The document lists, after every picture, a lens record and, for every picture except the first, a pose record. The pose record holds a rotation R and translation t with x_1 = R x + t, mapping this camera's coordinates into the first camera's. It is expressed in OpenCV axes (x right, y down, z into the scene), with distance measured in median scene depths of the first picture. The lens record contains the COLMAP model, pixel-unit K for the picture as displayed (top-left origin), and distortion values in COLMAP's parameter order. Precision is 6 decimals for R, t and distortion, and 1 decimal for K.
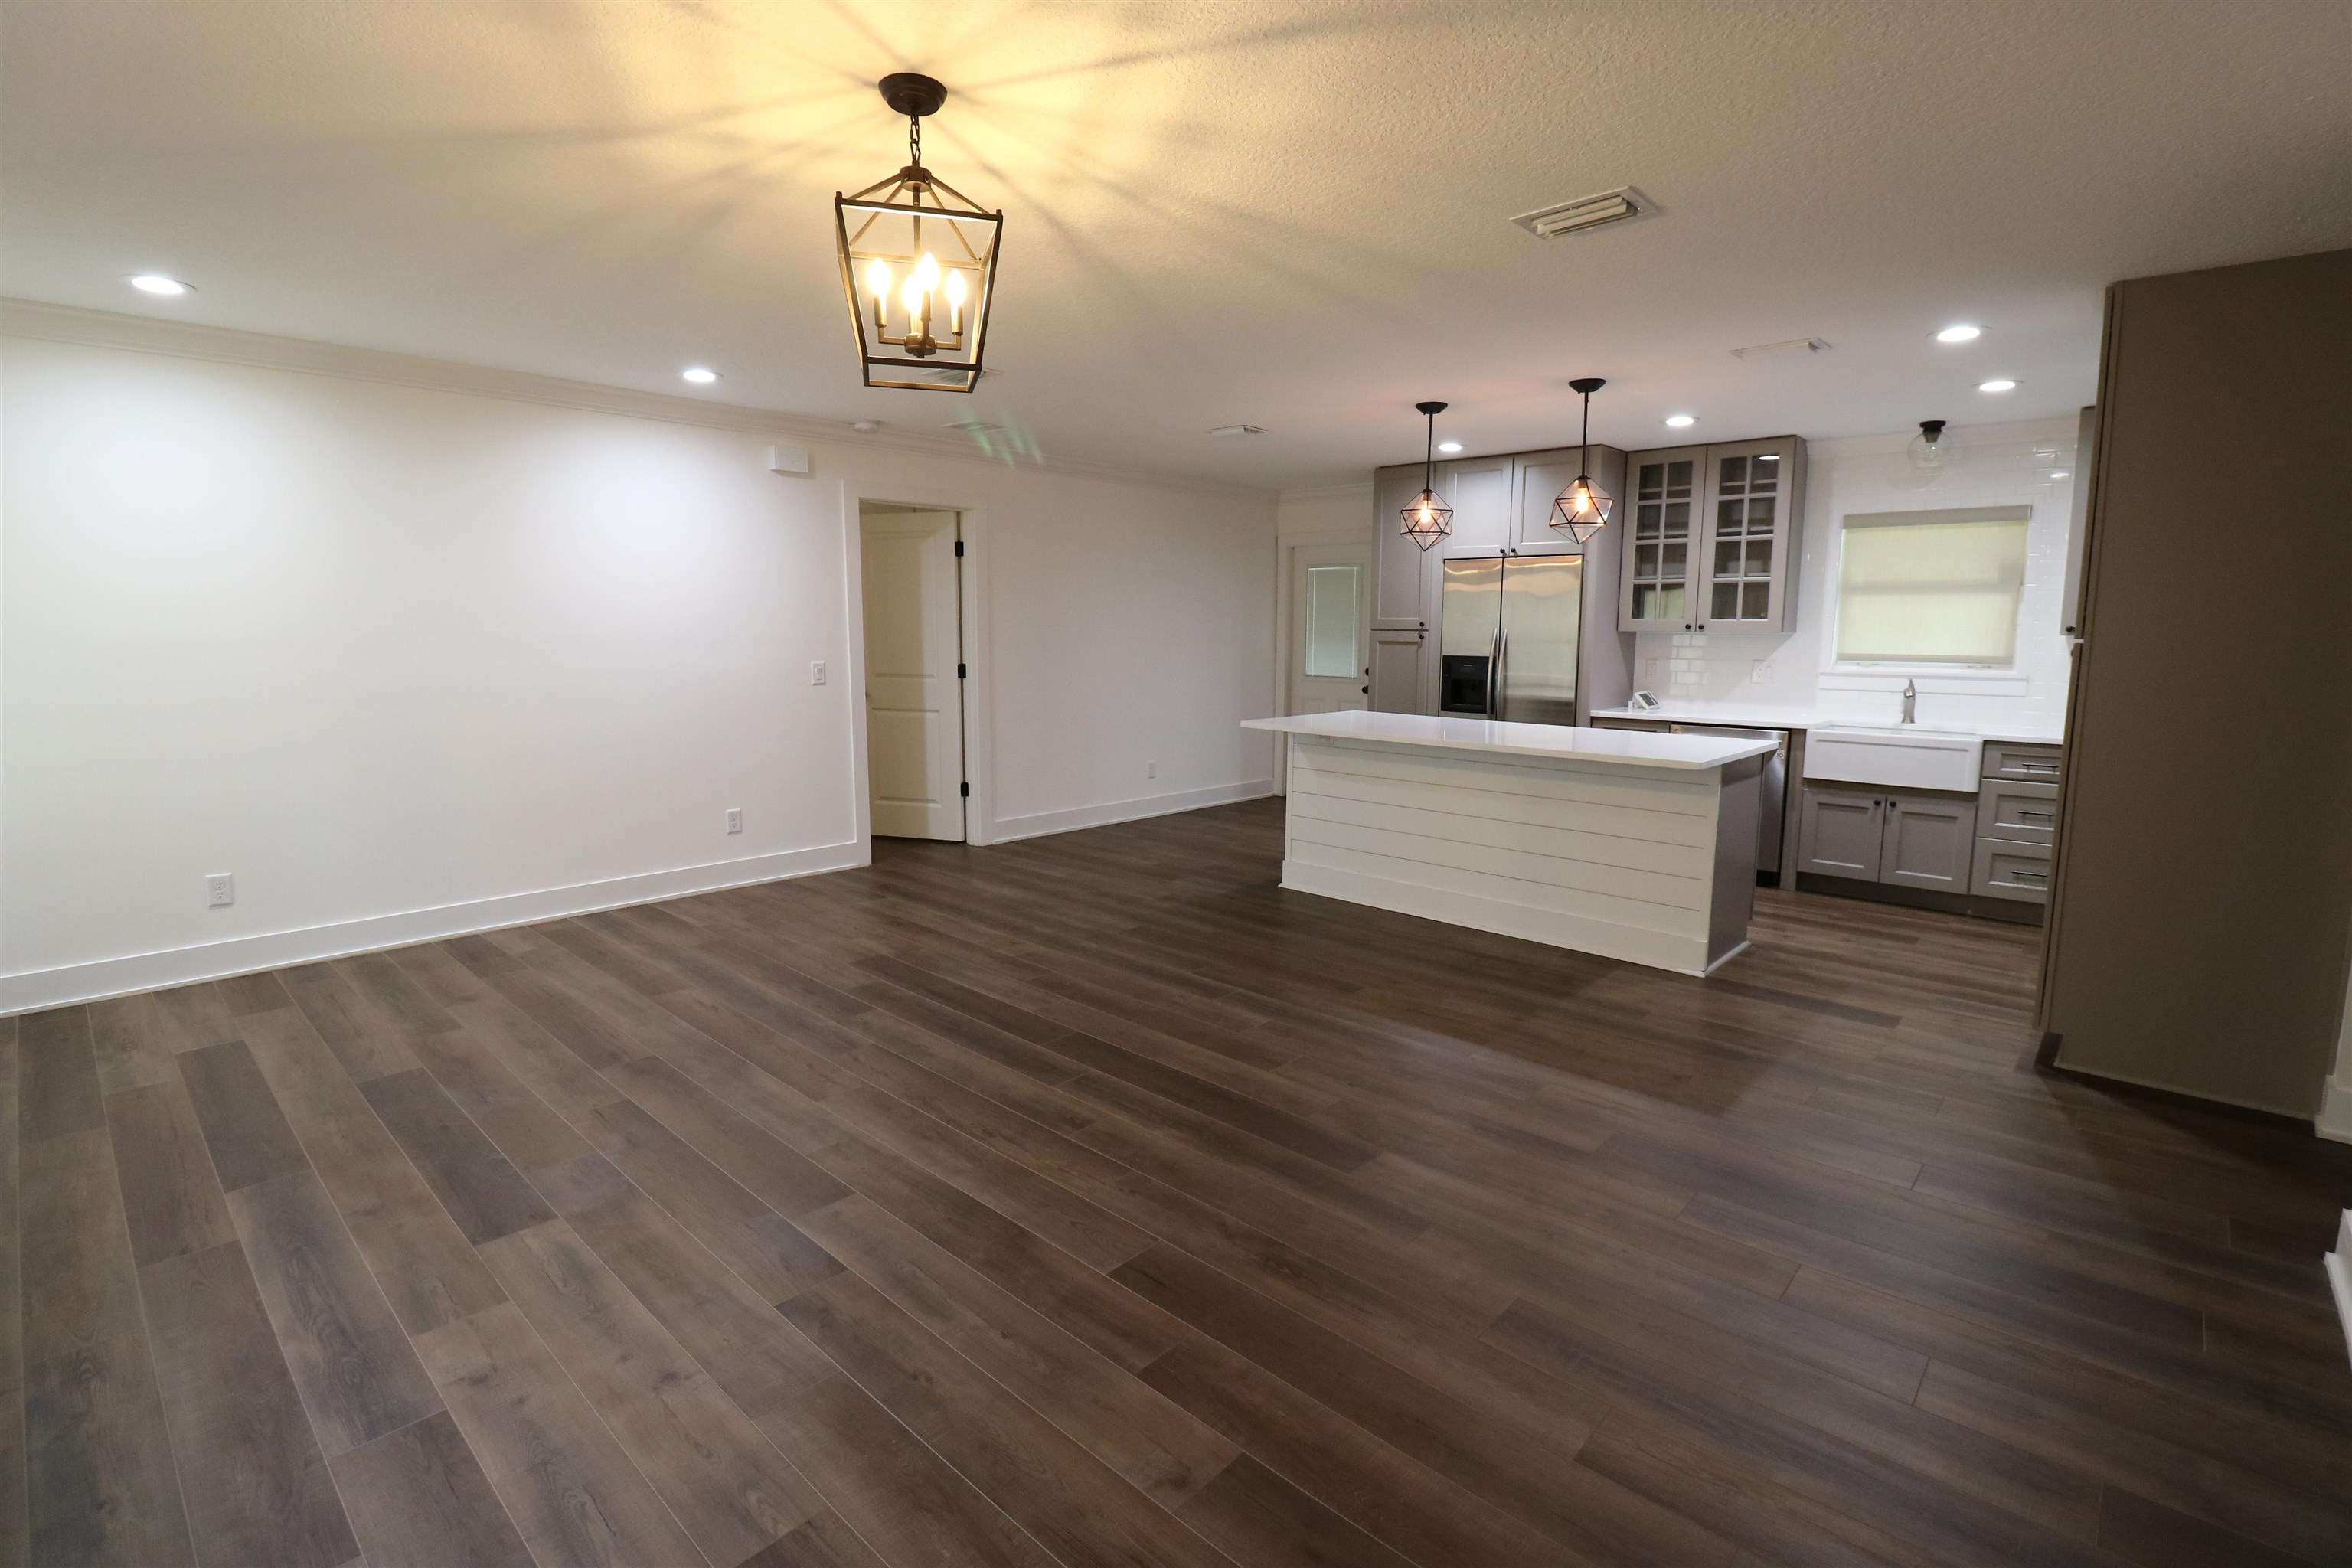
lens RADIAL K [[1114.0, 0, 1172.8], [0, 1114.0, 760.2], [0, 0, 1]] dist [0.000170, -0.000016]
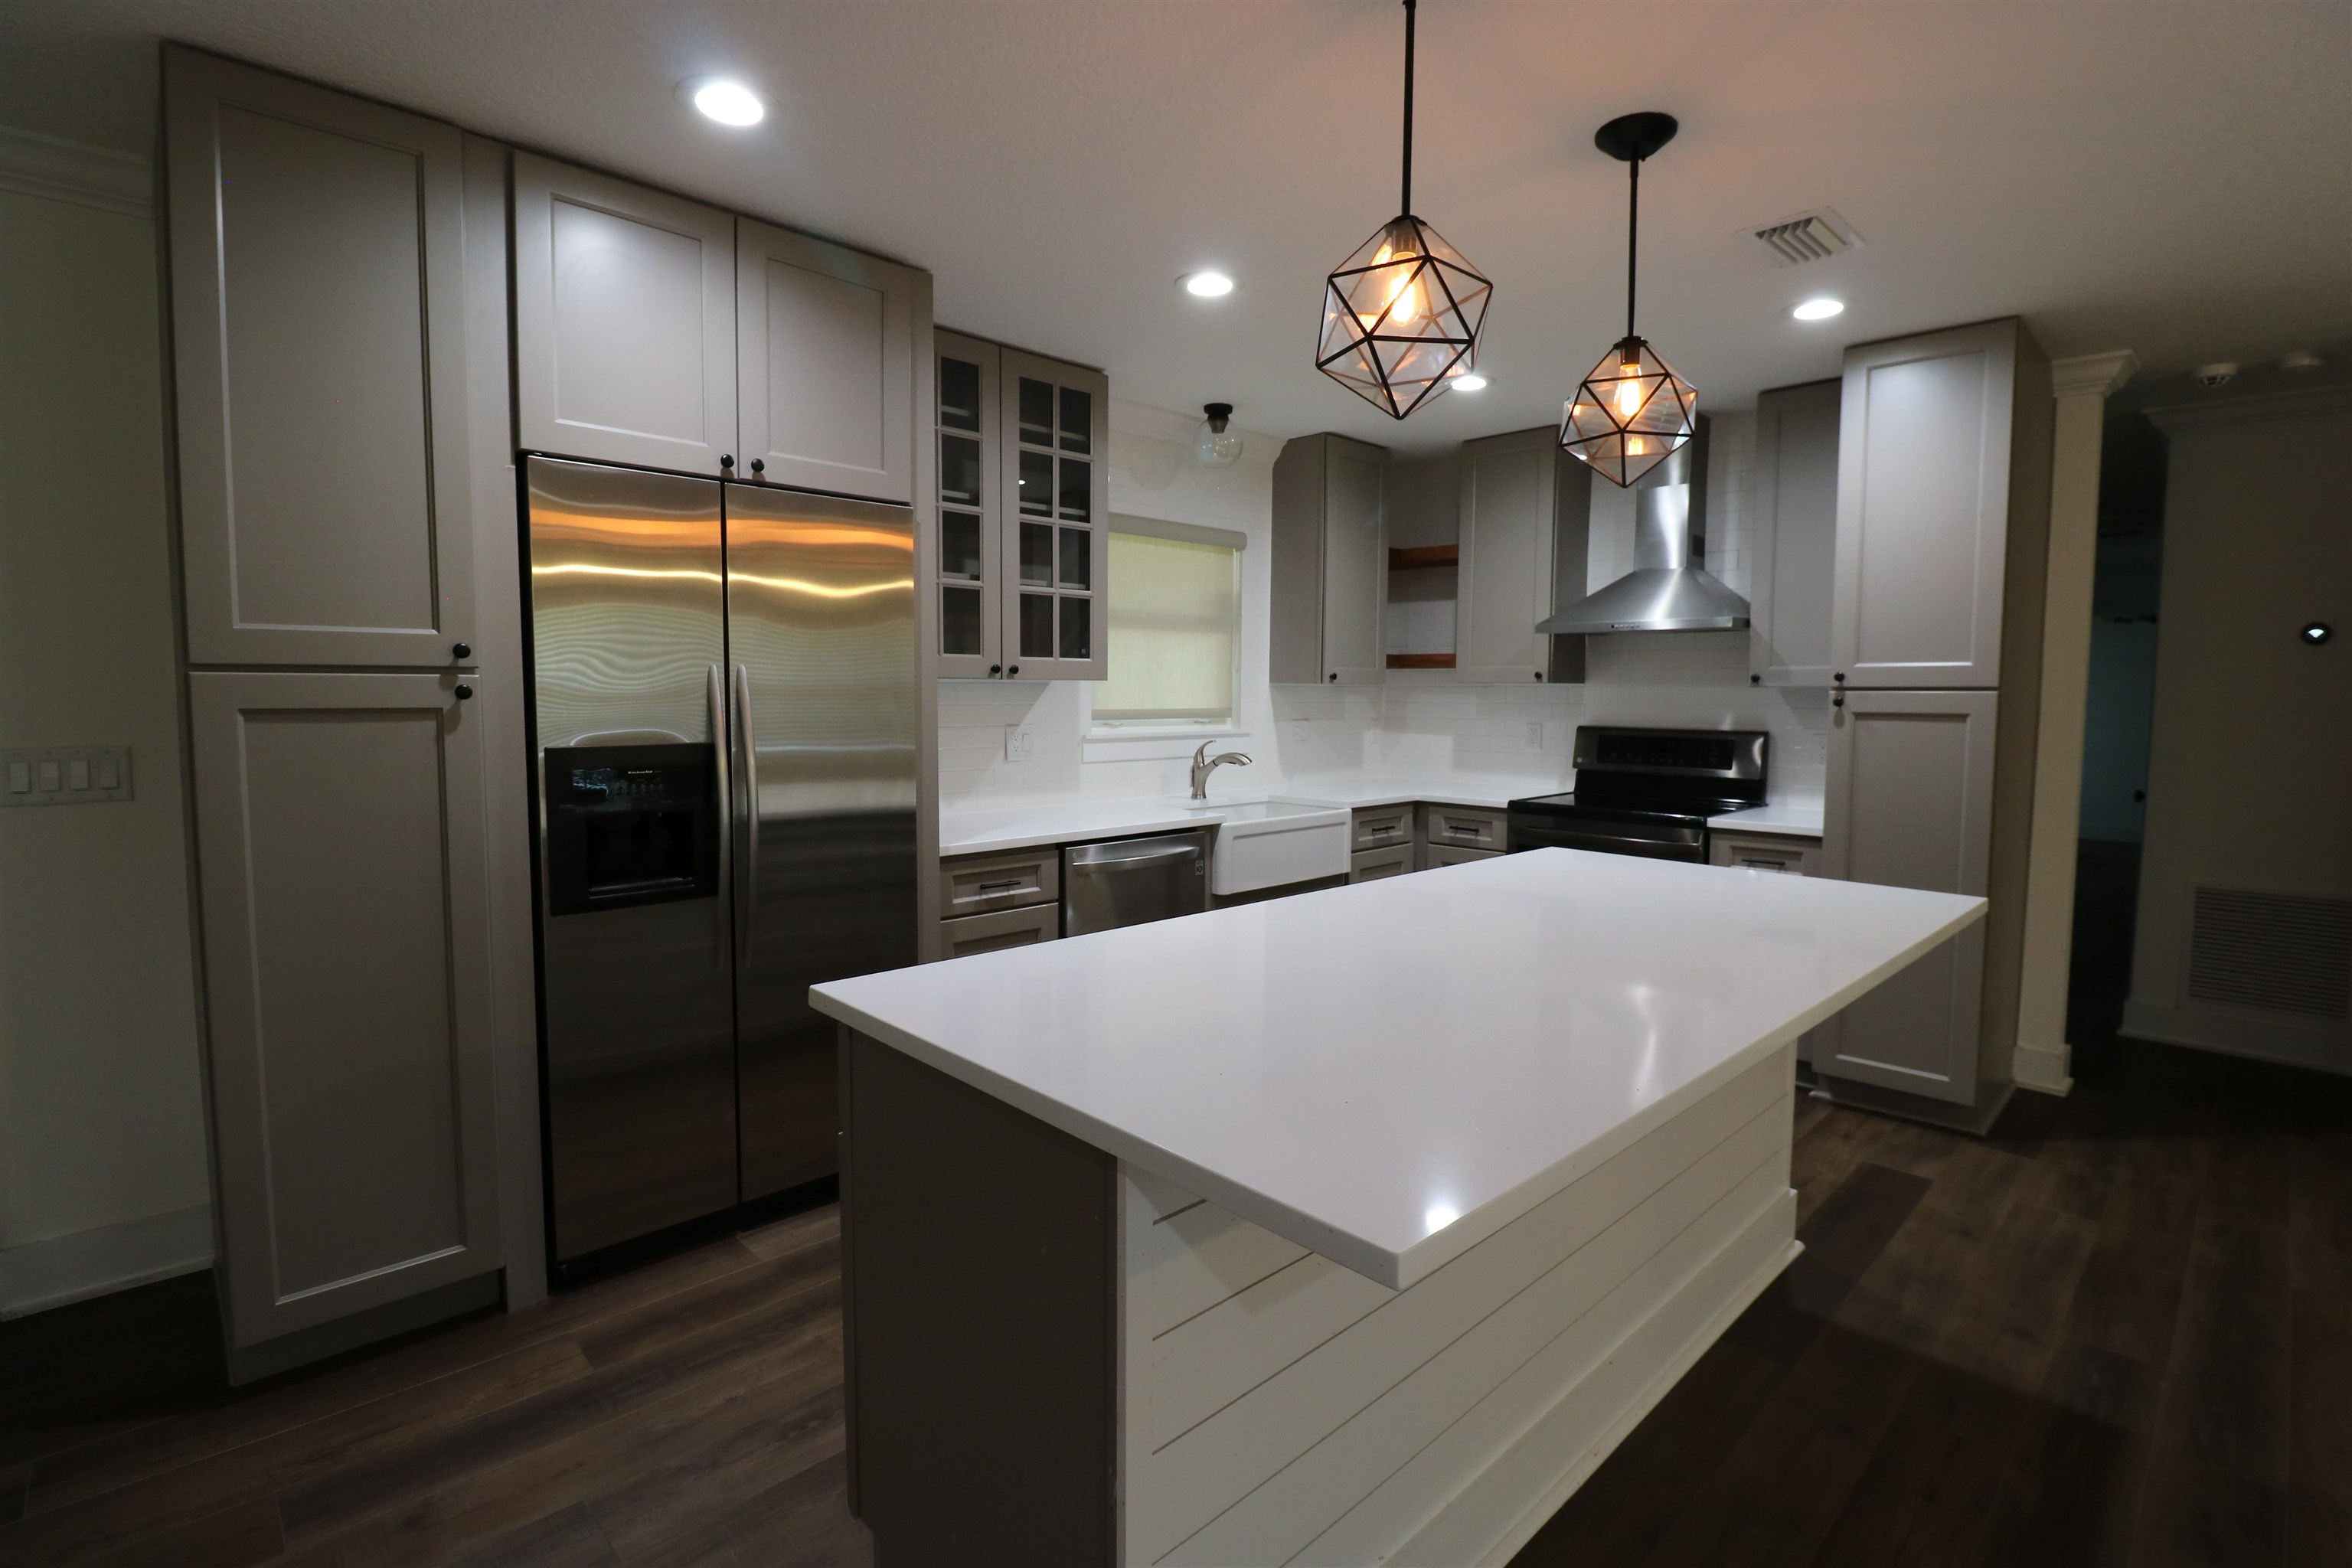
lens RADIAL K [[1114.0, 0, 1172.8], [0, 1114.0, 760.2], [0, 0, 1]] dist [0.000170, -0.000016]
pose [[0.049628, -0.070619, 0.996268, -0.089562], [0.114957, 0.991272, 0.064538, -0.103380], [-0.992130, 0.111325, 0.057313, 0.911686]]
